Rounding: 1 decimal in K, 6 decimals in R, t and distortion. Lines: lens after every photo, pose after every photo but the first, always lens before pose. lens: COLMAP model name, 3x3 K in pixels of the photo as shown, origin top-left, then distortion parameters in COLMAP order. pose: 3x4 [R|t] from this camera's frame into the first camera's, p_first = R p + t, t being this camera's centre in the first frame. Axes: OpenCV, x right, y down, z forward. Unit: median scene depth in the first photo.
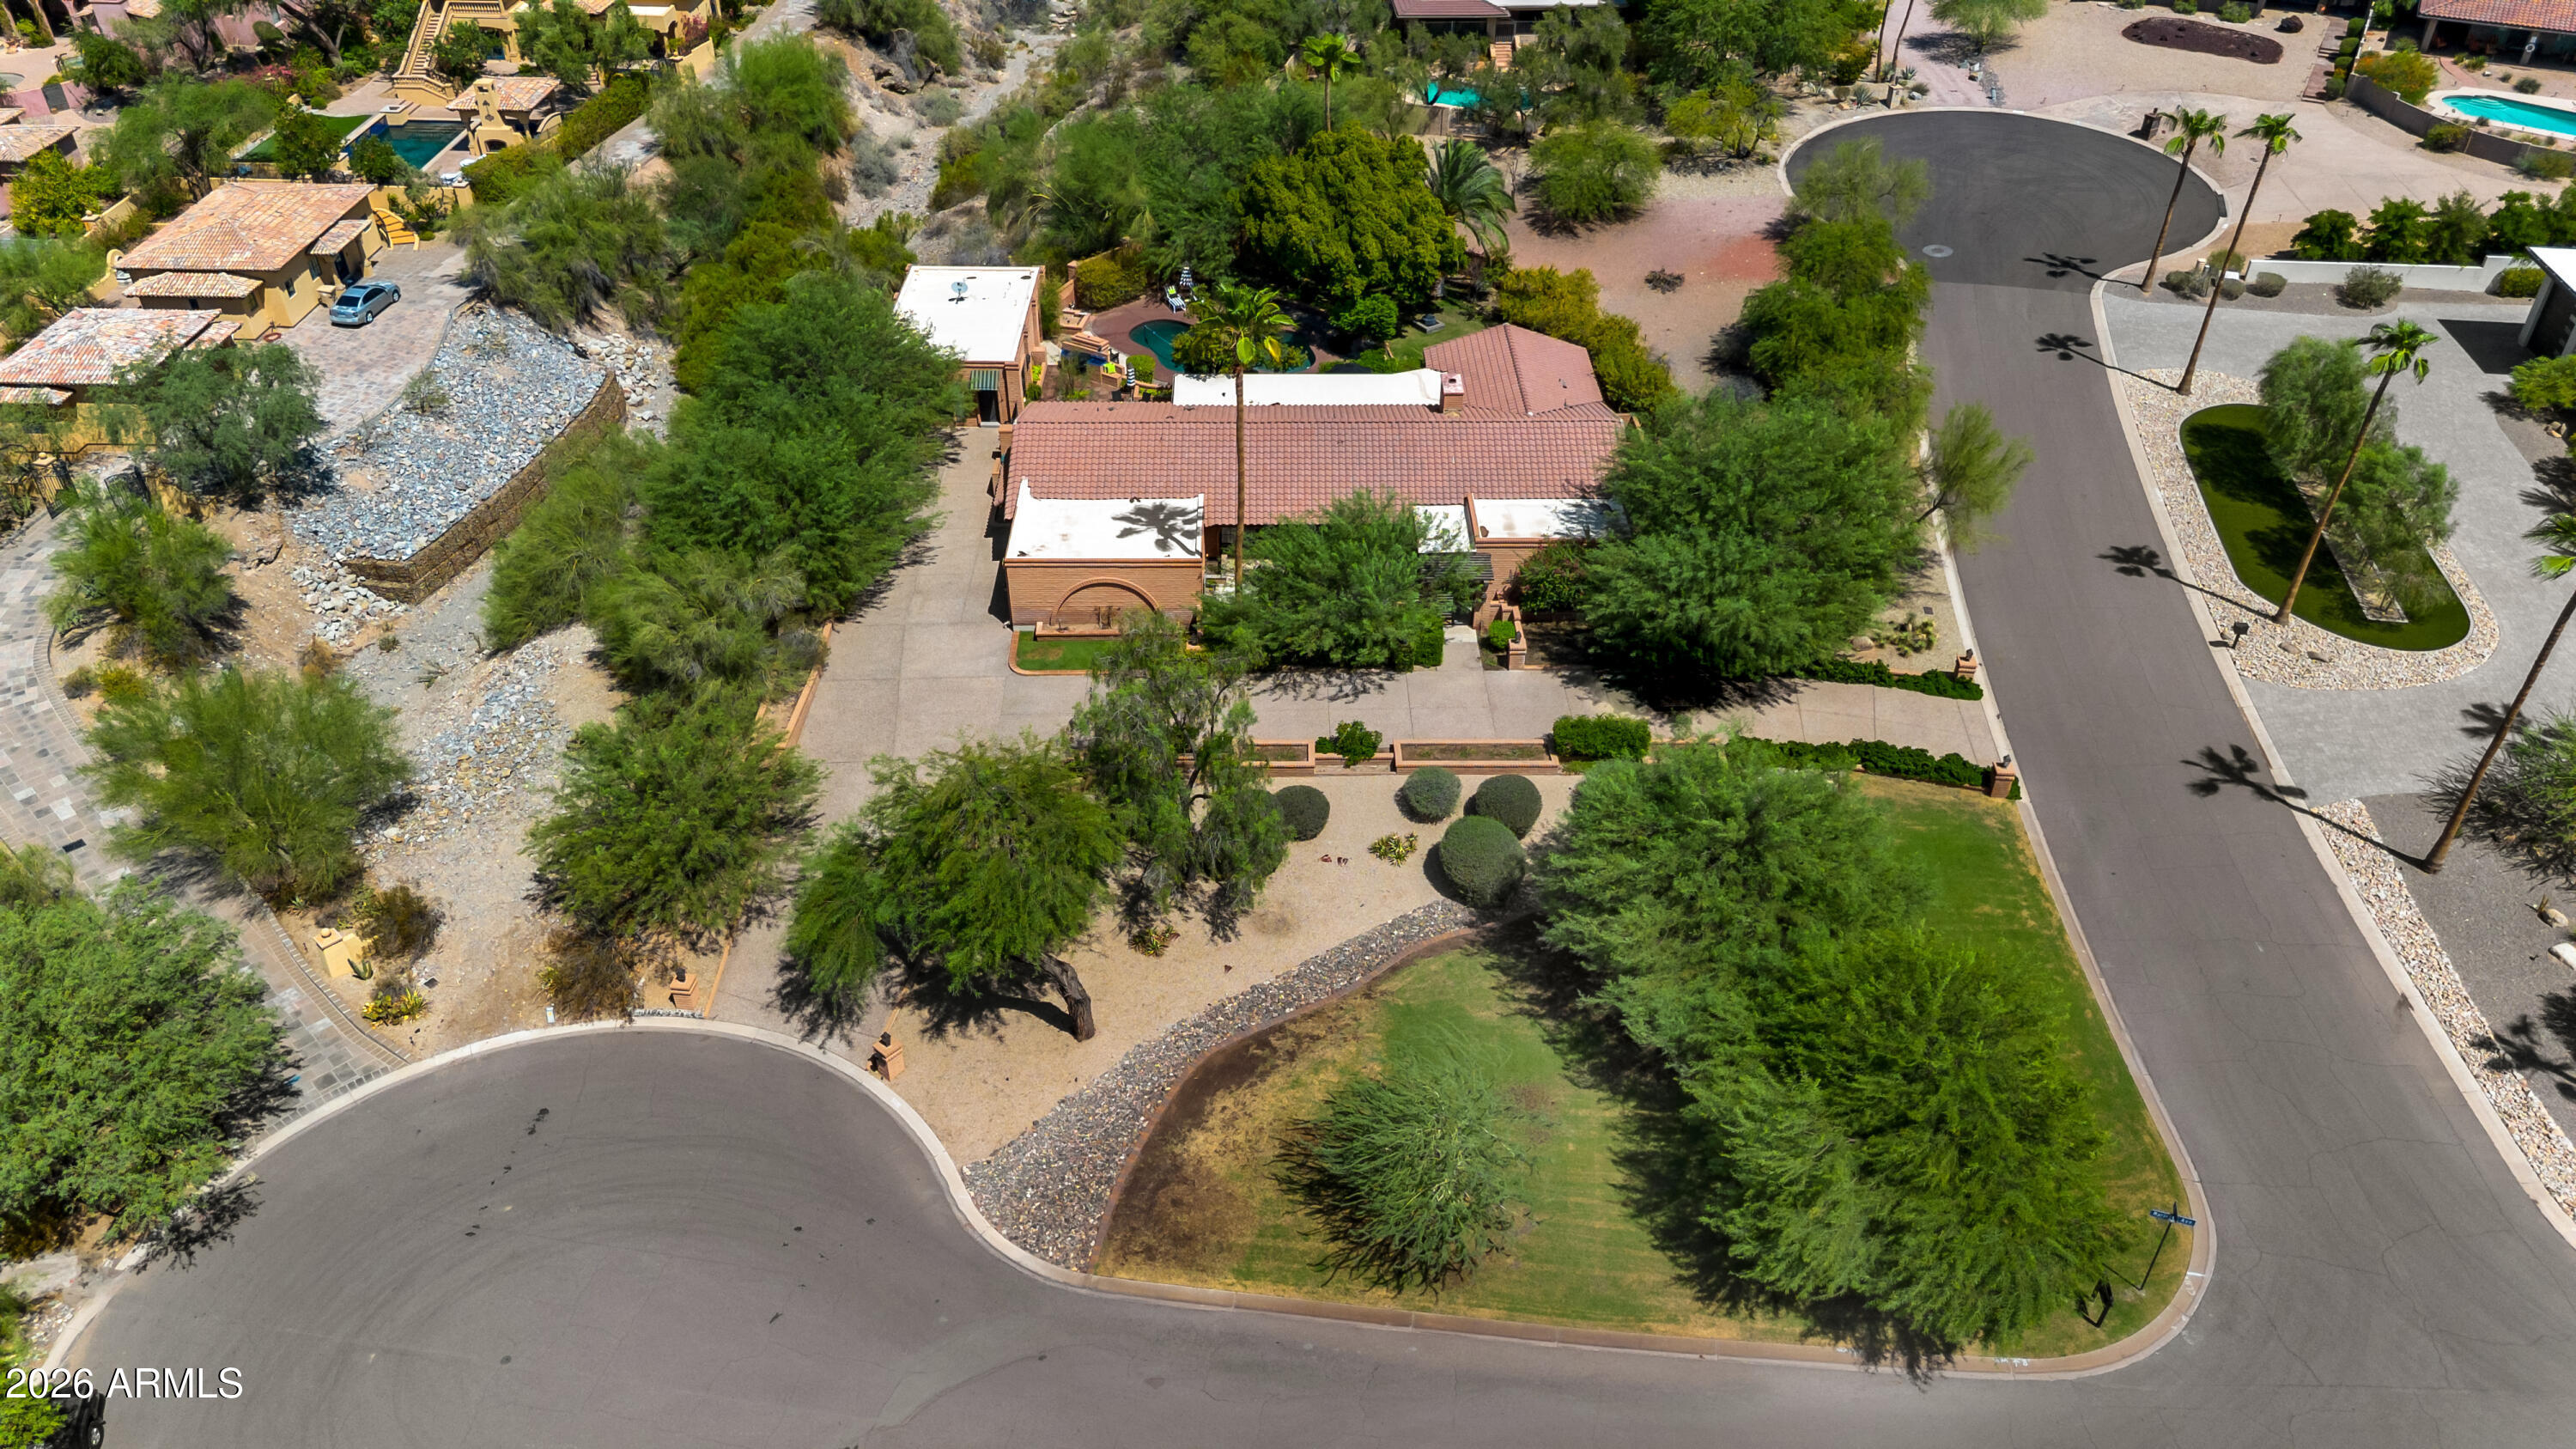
lens RADIAL K [[1823.0, 0, 1288.0], [0, 1823.0, 724.5], [0, 0, 1]] dist [0.070715, -0.078230]
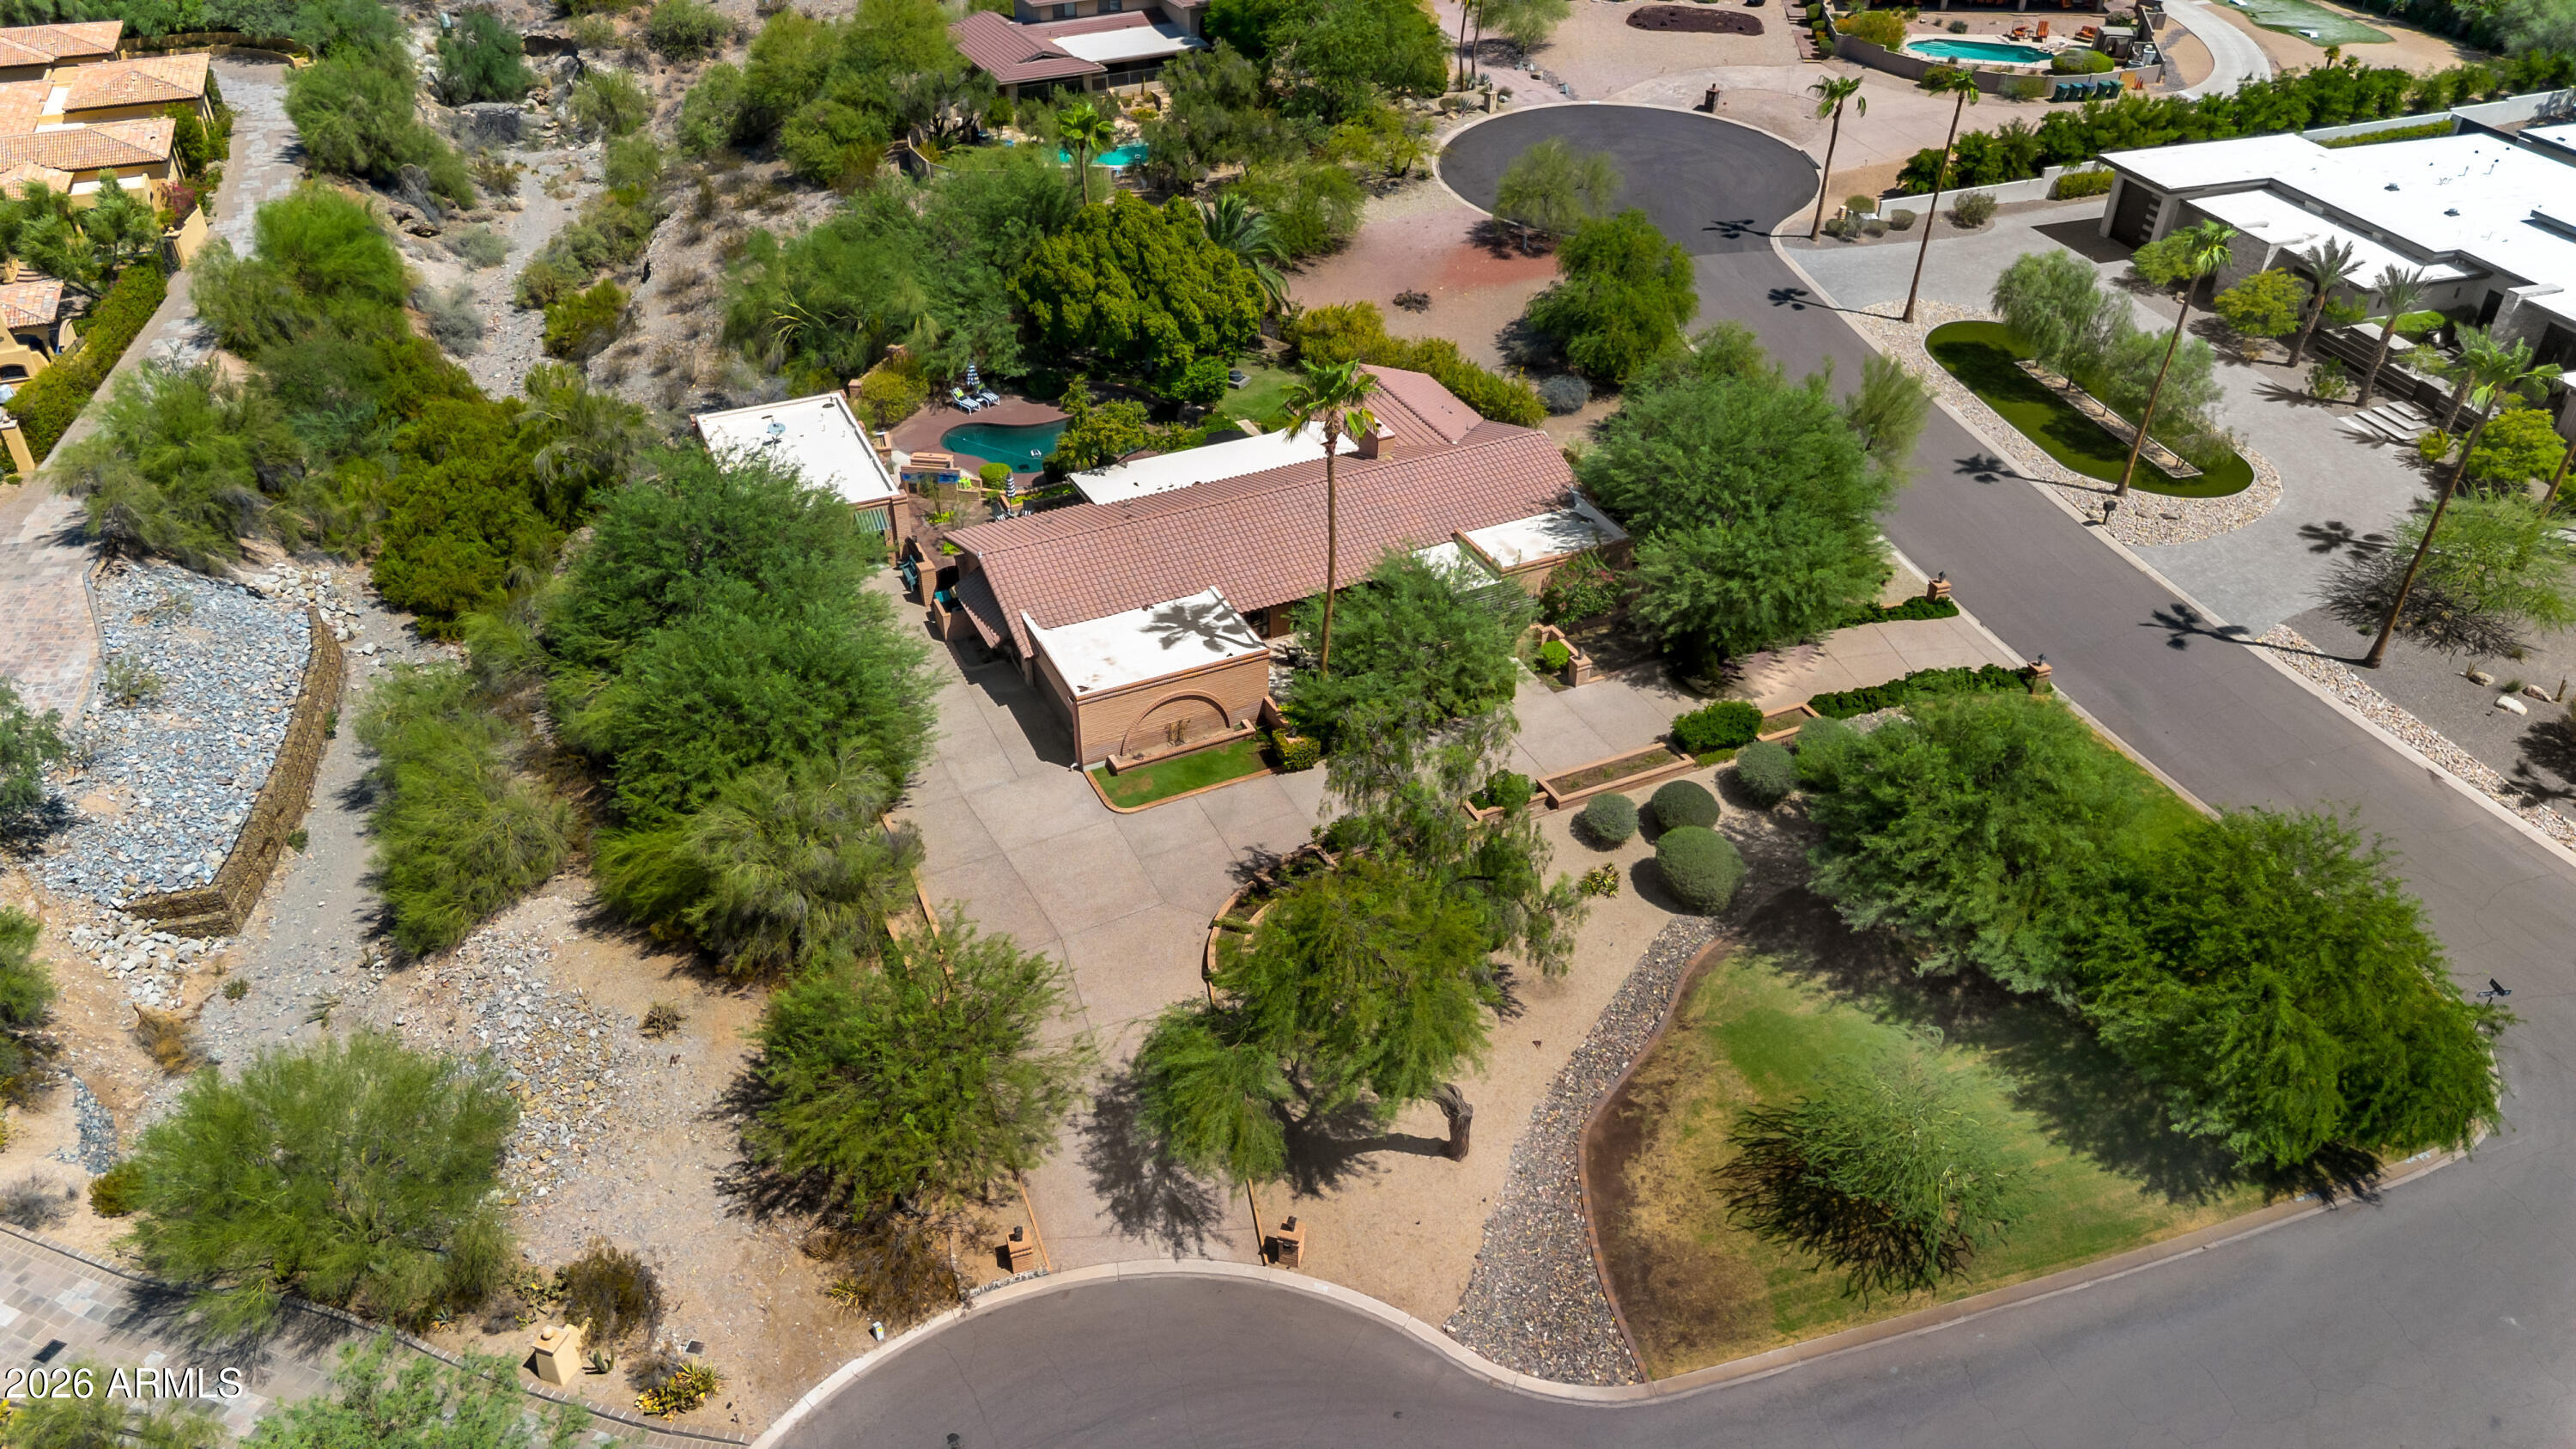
lens RADIAL K [[1823.0, 0, 1288.0], [0, 1823.0, 724.5], [0, 0, 1]] dist [0.070715, -0.078230]
pose [[0.910128, -0.238264, 0.338965, -0.364142], [0.245615, 0.969124, 0.021731, -0.069450], [-0.333676, 0.063477, 0.940548, 0.097195]]
